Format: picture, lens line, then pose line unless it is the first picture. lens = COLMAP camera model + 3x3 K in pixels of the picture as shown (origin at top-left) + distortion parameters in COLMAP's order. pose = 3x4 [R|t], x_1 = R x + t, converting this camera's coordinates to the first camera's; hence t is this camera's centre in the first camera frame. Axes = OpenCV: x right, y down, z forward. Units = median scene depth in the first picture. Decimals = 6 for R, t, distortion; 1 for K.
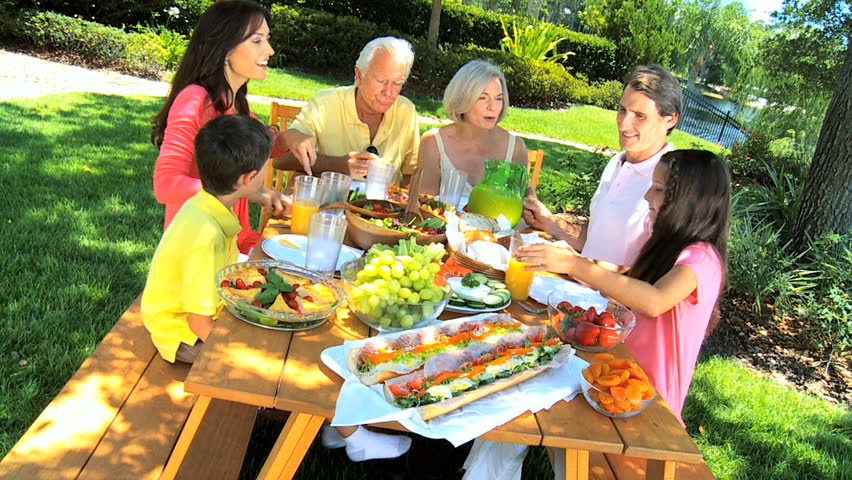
lens RADIAL K [[734.6, 0, 426.0], [0, 734.6, 240.0], [0, 0, 1]] dist [-0.222448, 0.231079]
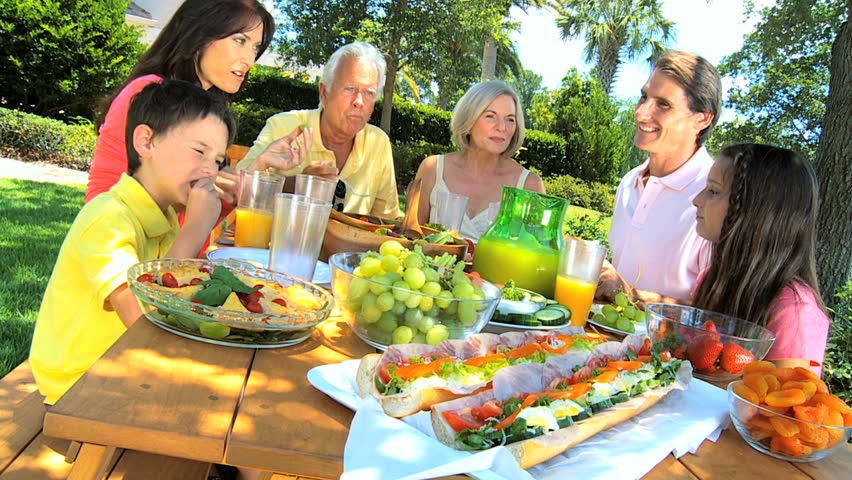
lens RADIAL K [[734.6, 0, 426.0], [0, 734.6, 240.0], [0, 0, 1]] dist [-0.222448, 0.231079]
pose [[0.997129, -0.026213, 0.071034, -0.060028], [0.036581, 0.988184, -0.148842, 0.094850], [-0.066294, 0.151013, 0.986306, 0.281802]]
